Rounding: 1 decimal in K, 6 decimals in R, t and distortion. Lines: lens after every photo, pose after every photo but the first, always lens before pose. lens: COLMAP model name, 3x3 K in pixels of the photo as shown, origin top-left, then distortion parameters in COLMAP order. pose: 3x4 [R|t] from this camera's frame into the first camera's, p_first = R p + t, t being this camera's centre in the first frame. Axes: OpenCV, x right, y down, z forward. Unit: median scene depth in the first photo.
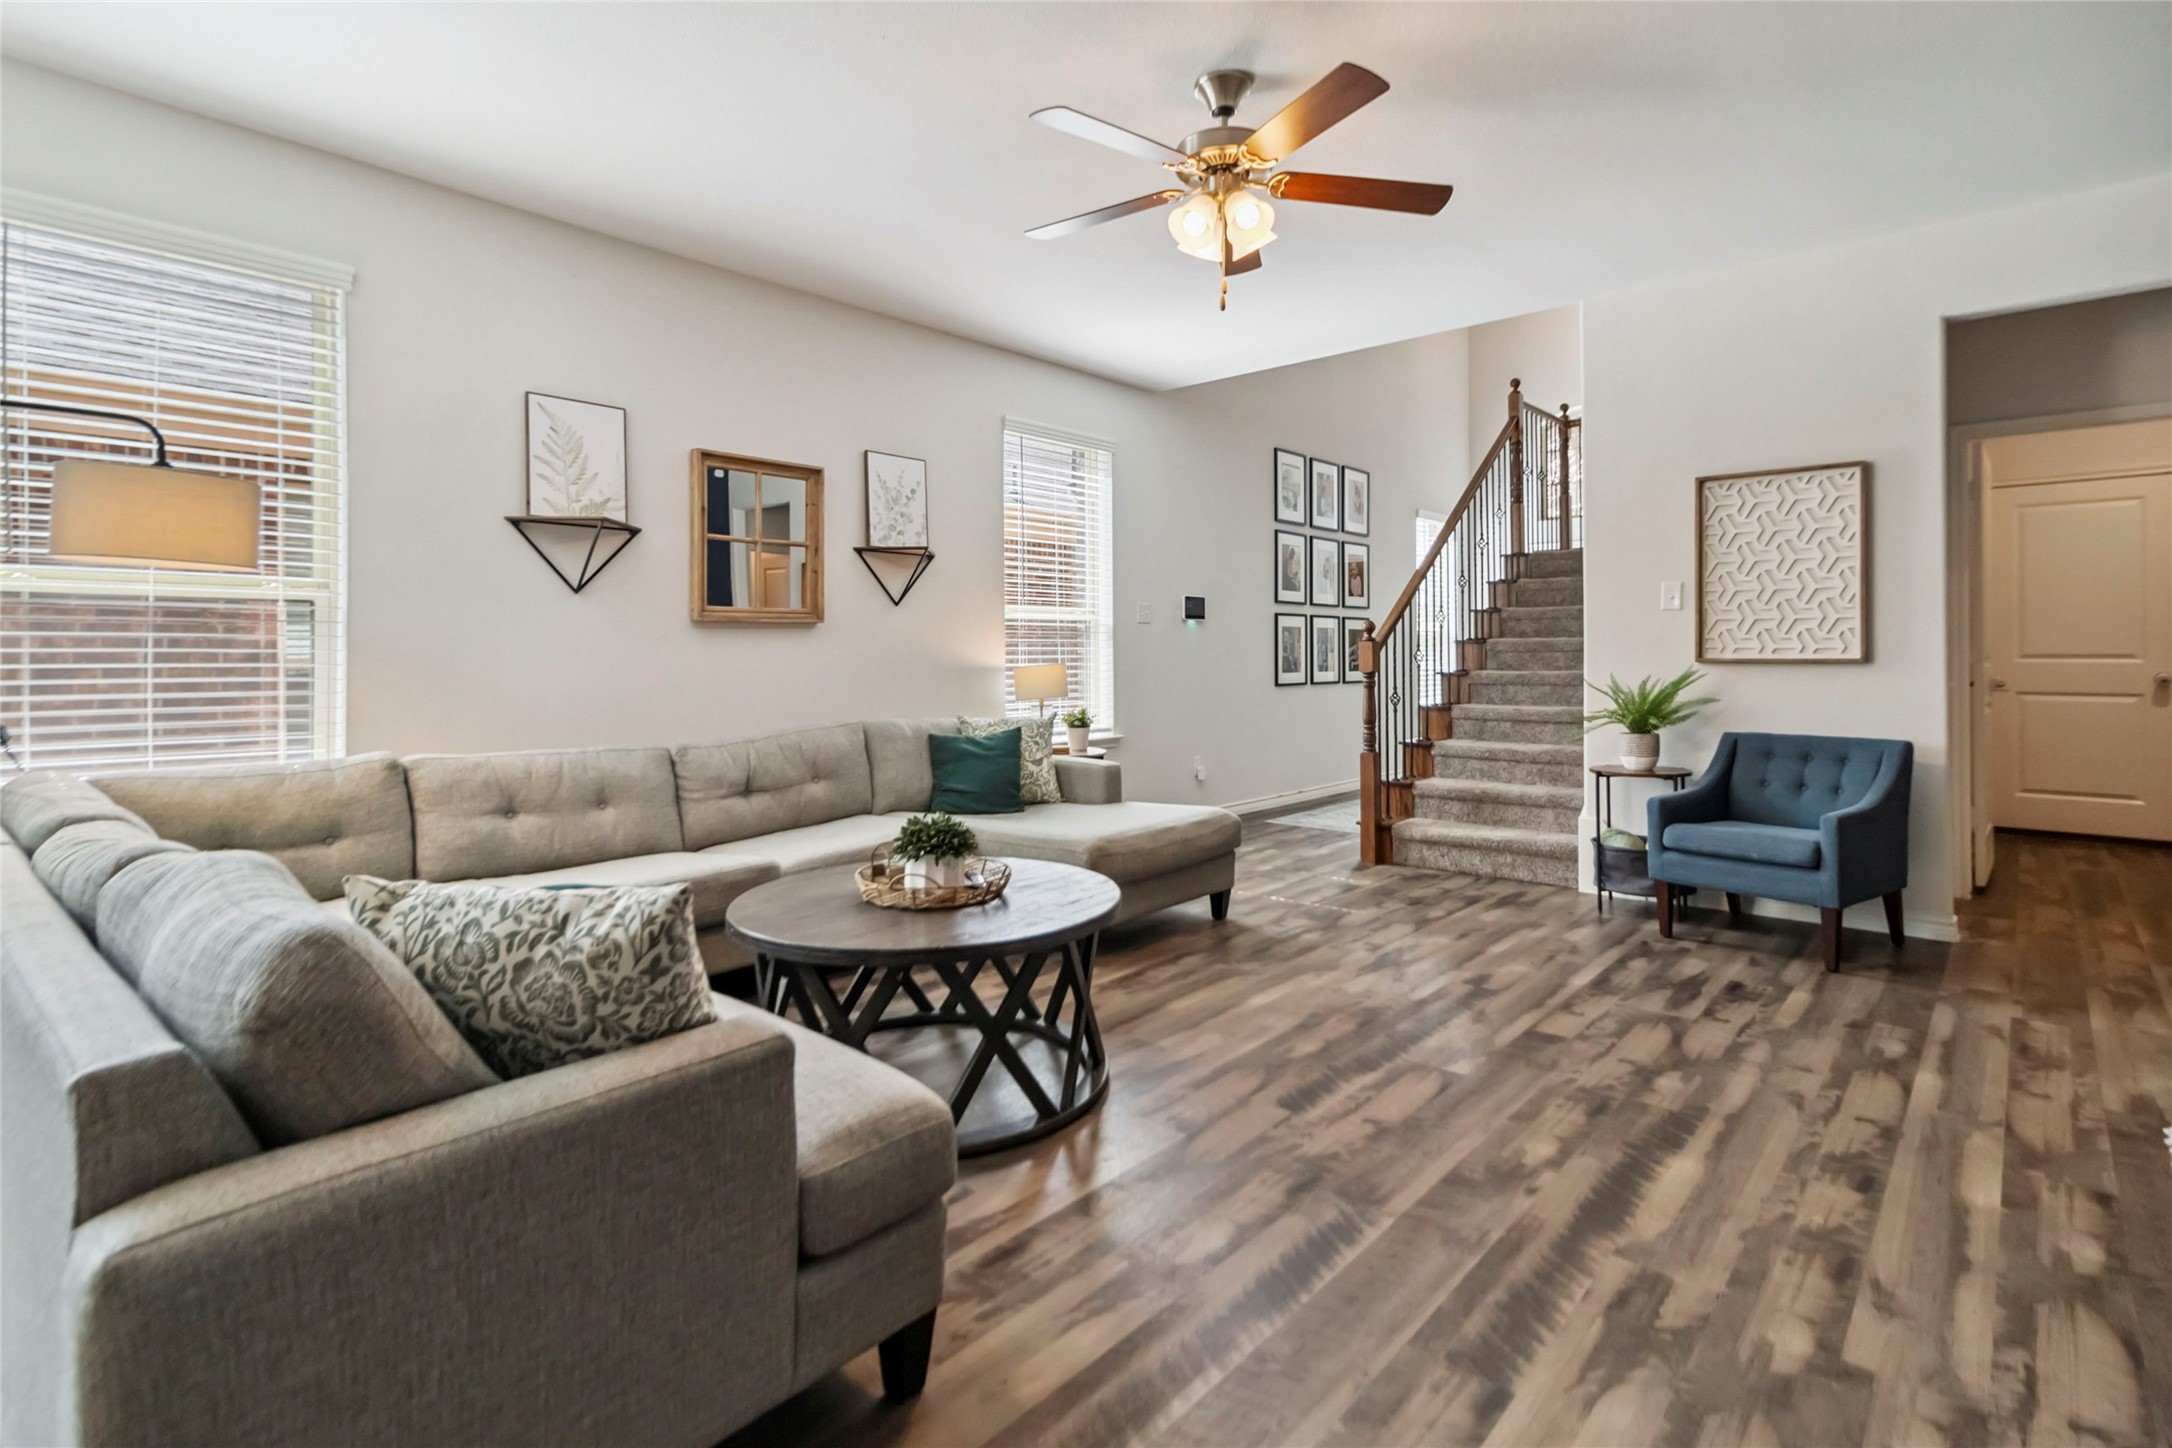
lens RADIAL K [[1009.4, 0, 1154.3], [0, 1009.4, 635.7], [0, 0, 1]] dist [0.003120, -0.000394]
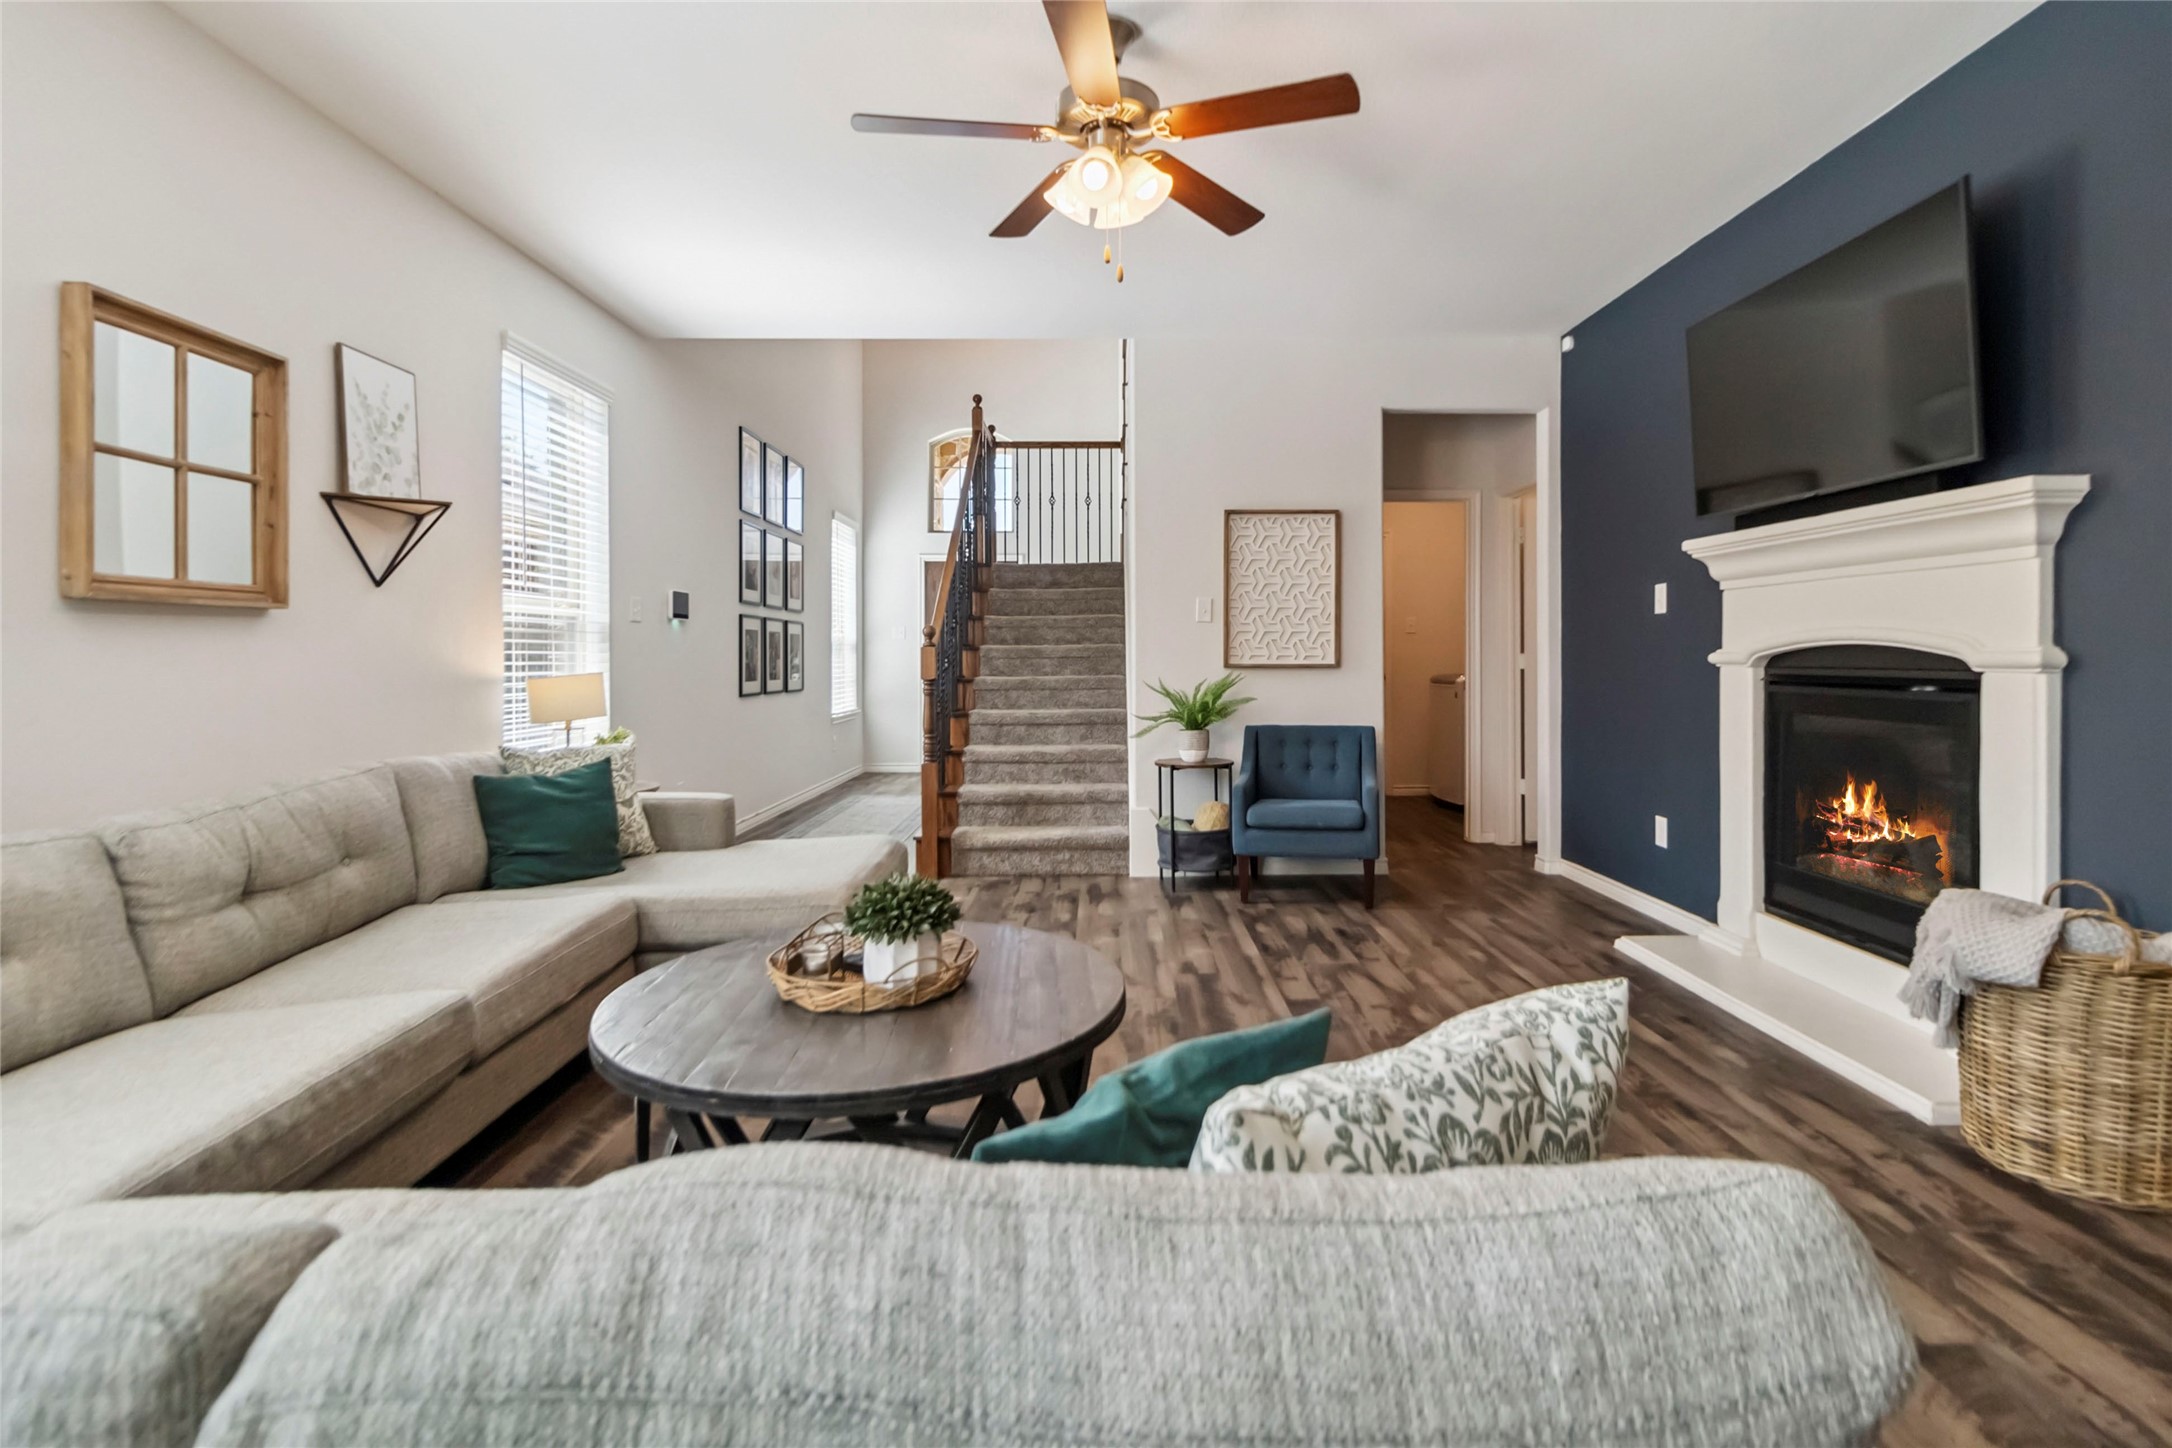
lens RADIAL K [[1009.4, 0, 1111.0], [0, 1009.4, 648.2], [0, 0, 1]] dist [0.003120, -0.000394]
pose [[0.766127, 0.008194, 0.642636, -0.323001], [-0.010920, 0.999940, 0.000268, 0.005433], [-0.642596, -0.007223, 0.766171, 0.188522]]
